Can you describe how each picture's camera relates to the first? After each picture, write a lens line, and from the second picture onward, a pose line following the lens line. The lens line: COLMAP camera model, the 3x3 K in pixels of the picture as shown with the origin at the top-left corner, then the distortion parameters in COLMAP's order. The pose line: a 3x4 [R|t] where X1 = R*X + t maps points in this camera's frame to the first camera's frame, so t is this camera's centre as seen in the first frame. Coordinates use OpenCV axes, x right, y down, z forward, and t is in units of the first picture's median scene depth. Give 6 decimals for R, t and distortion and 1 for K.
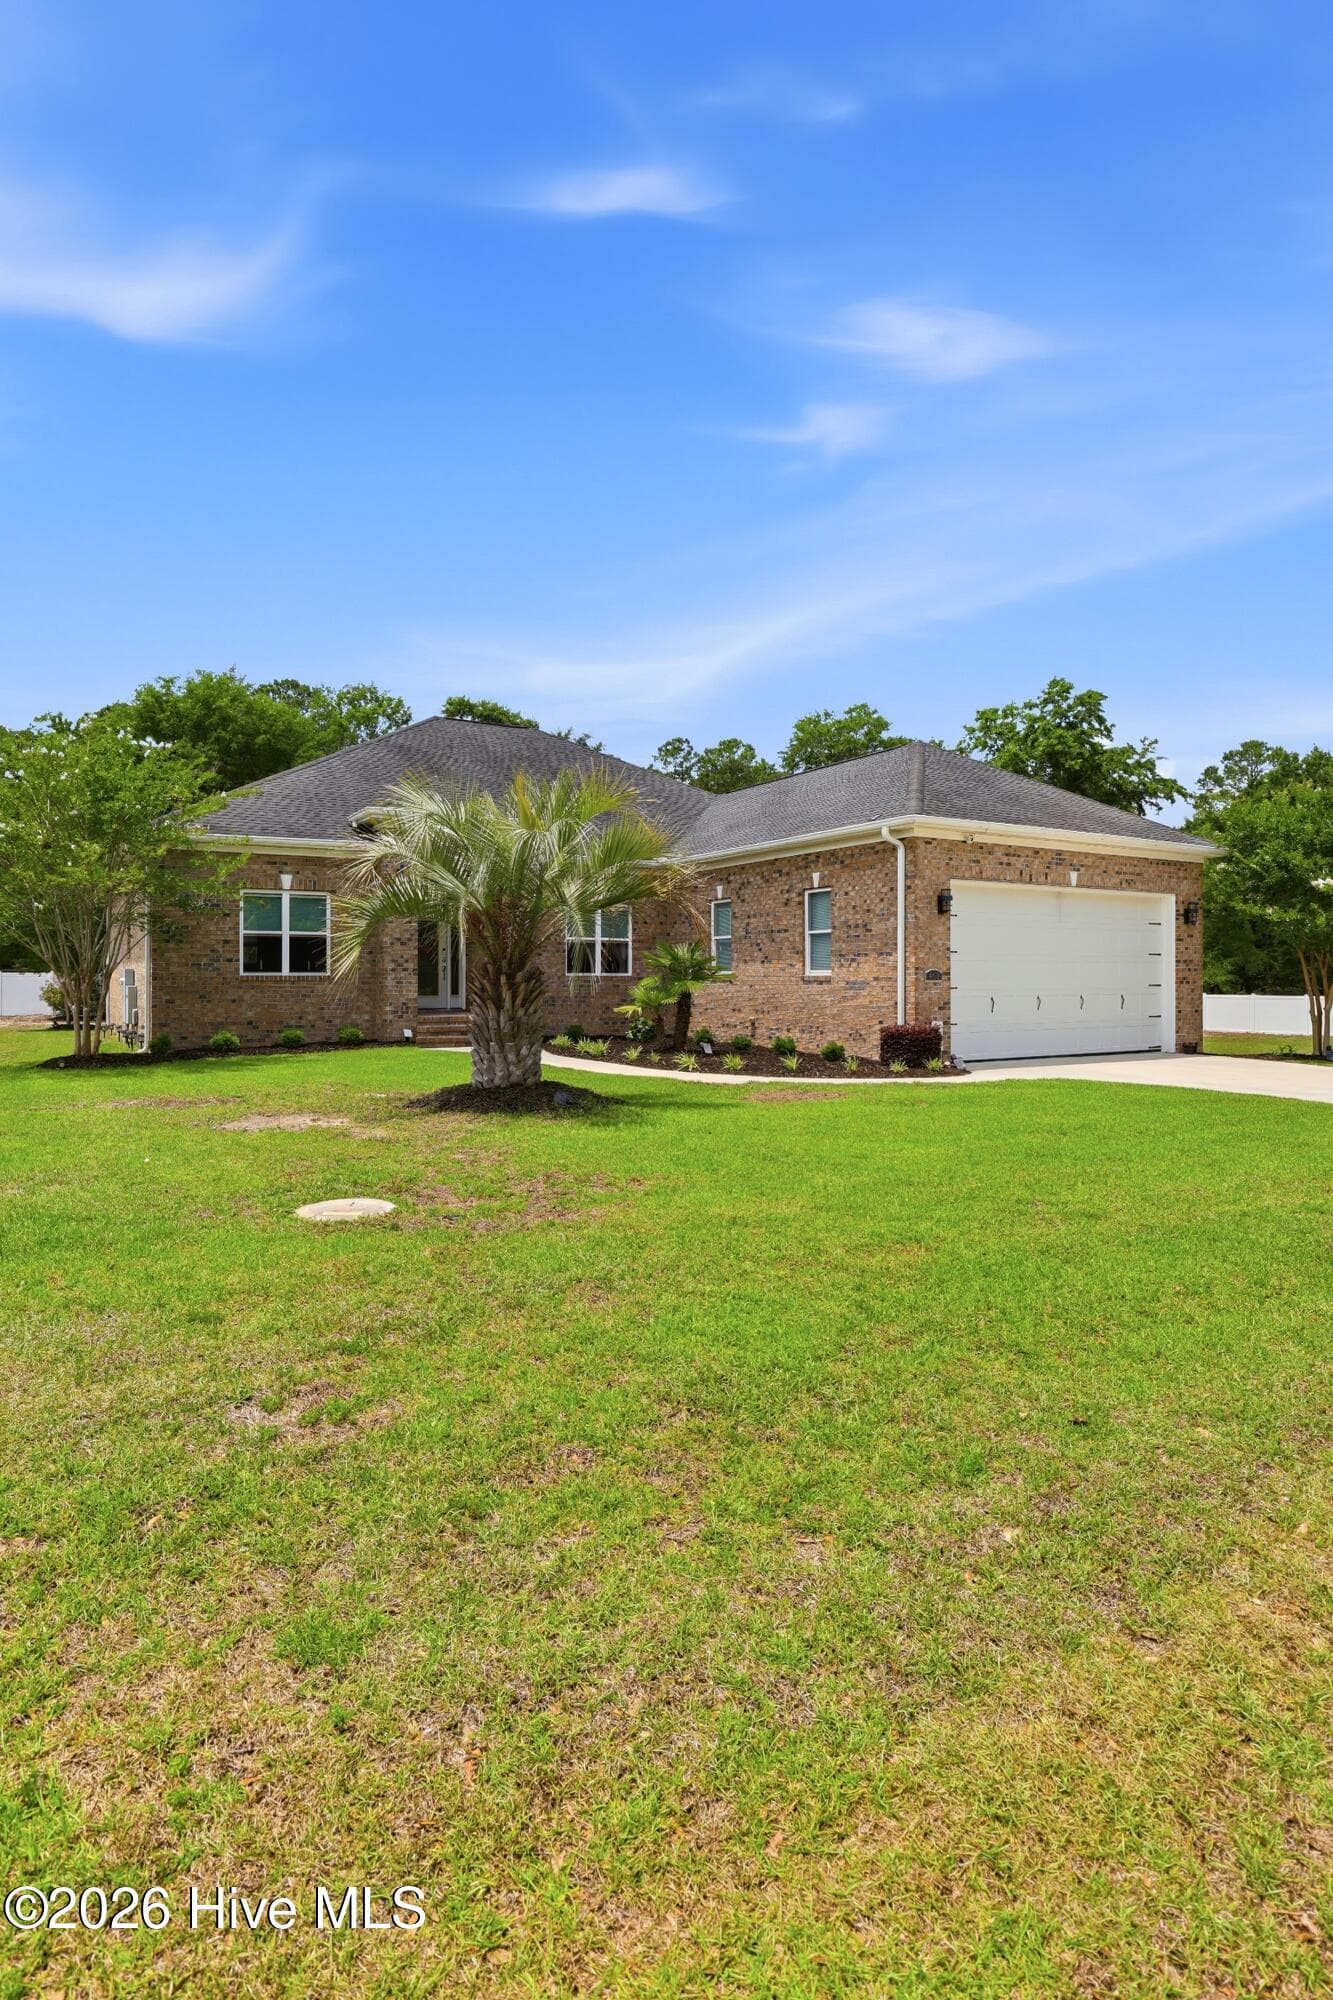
lens RADIAL K [[1051.7, 0, 688.0], [0, 1051.7, 981.4], [0, 0, 1]] dist [-0.037694, 0.008349]
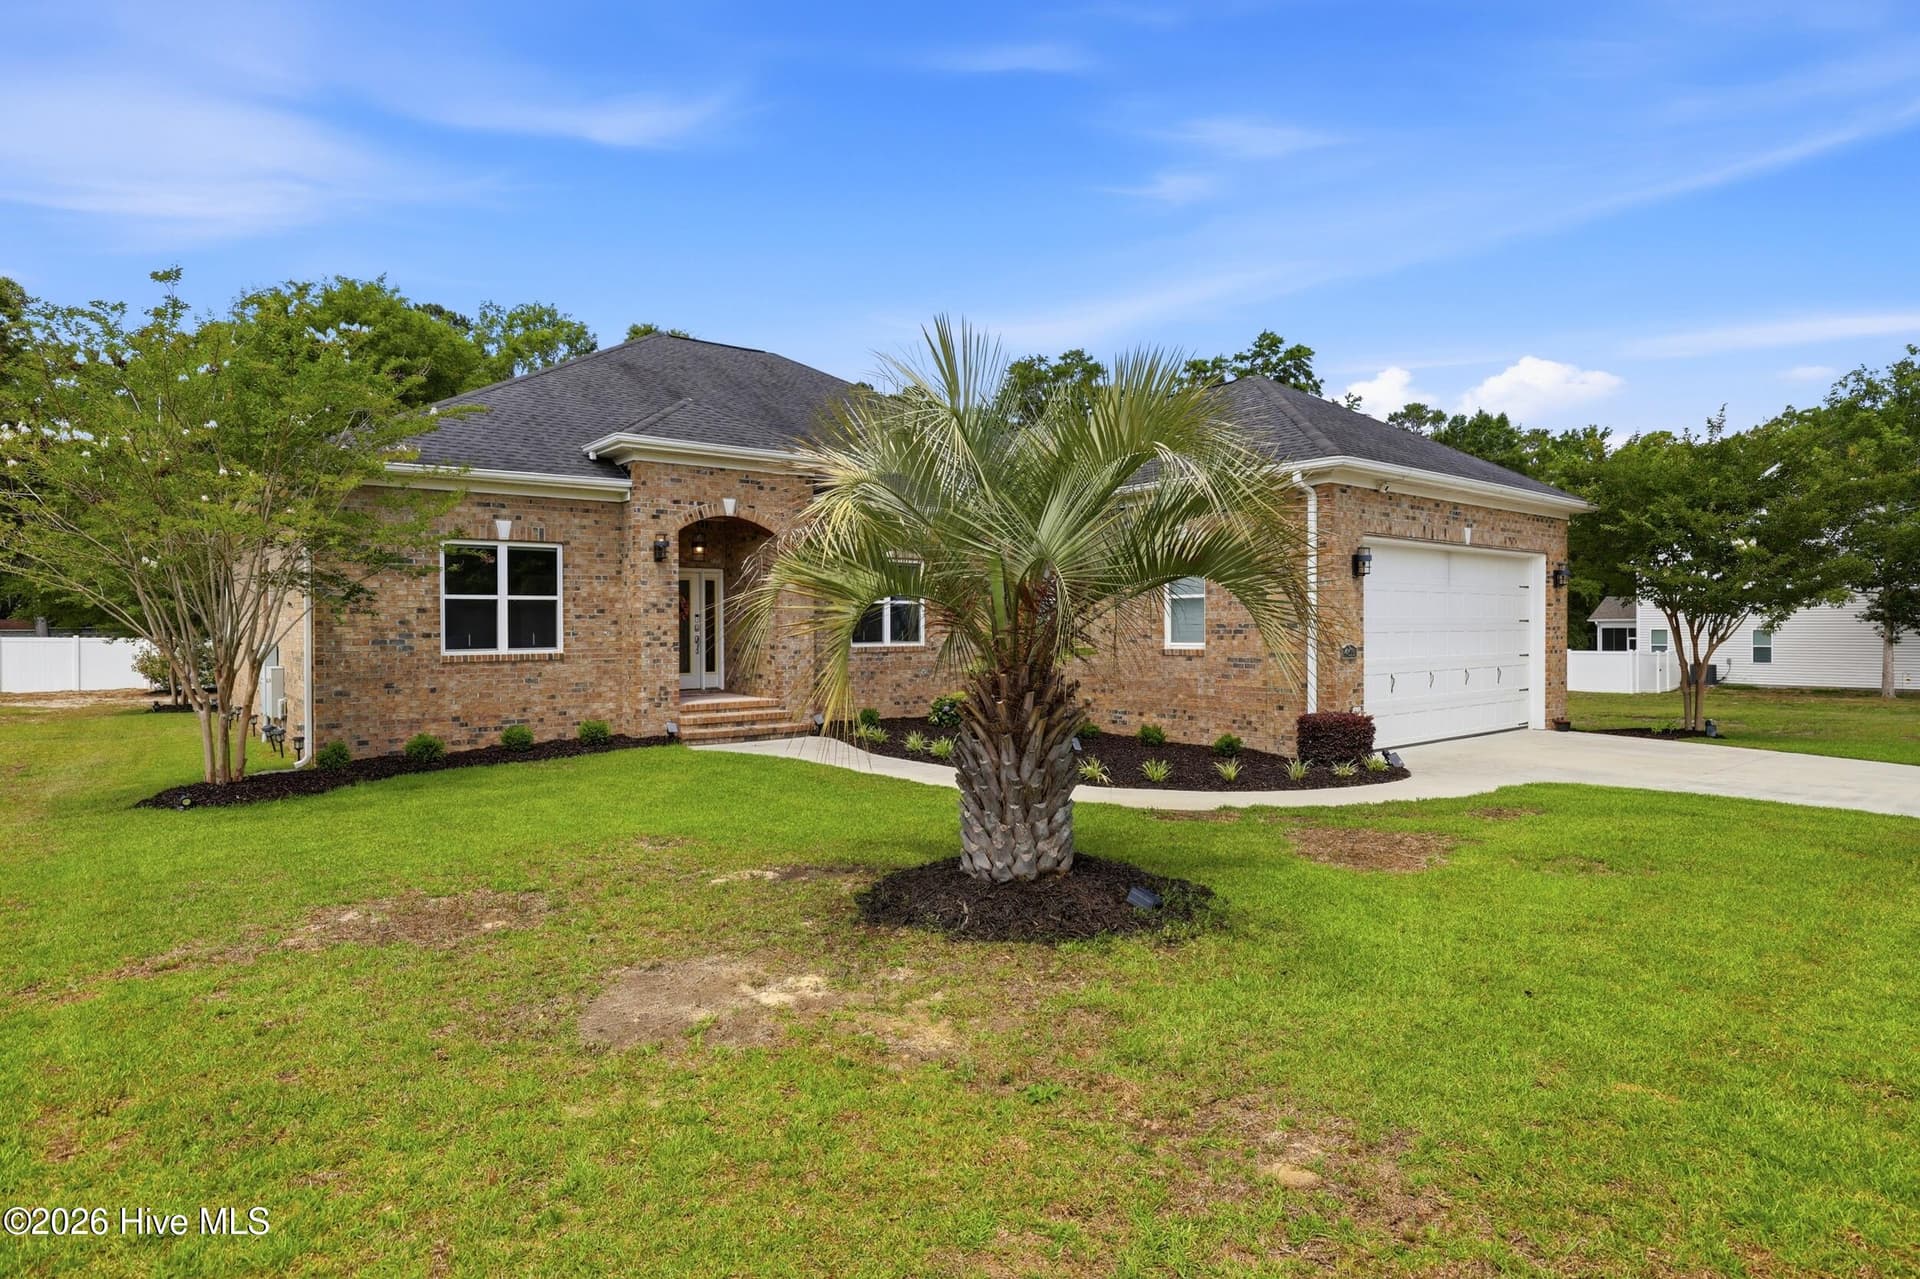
lens RADIAL K [[1009.6, 0, 980.8], [0, 1009.6, 630.5], [0, 0, 1]] dist [-0.037694, 0.008349]
pose [[0.987823, -0.005170, 0.155497, -0.154192], [0.004860, 0.999985, 0.002377, -0.022316], [-0.155507, -0.001592, 0.987833, 0.230286]]
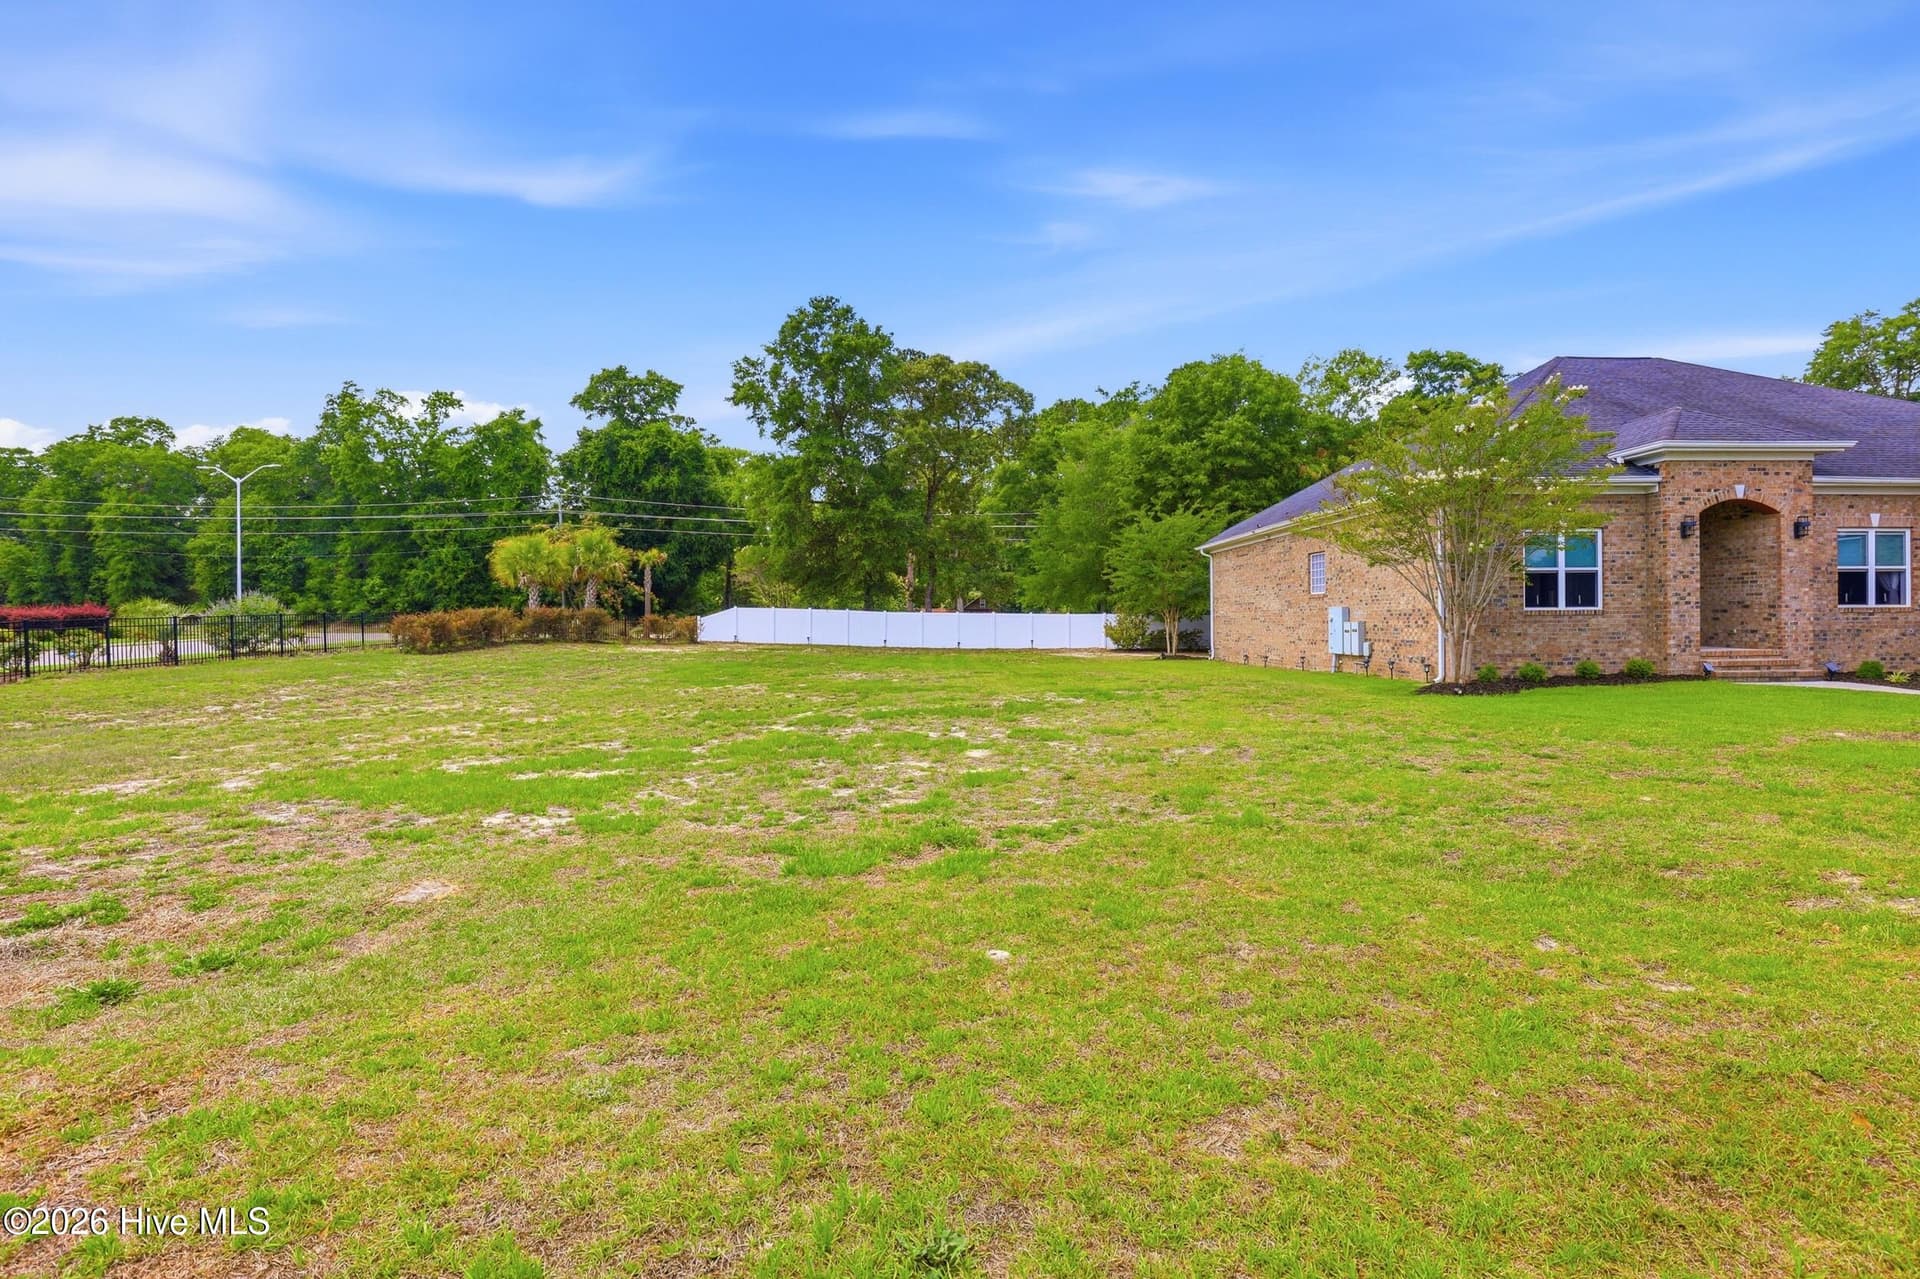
lens RADIAL K [[911.4, 0, 950.3], [0, 911.4, 626.2], [0, 0, 1]] dist [-0.028455, 0.001900]
pose [[0.874388, -0.005288, -0.485198, -0.472484], [0.007899, 0.999963, 0.003337, 0.002495], [0.485163, -0.006750, 0.874398, -0.076322]]
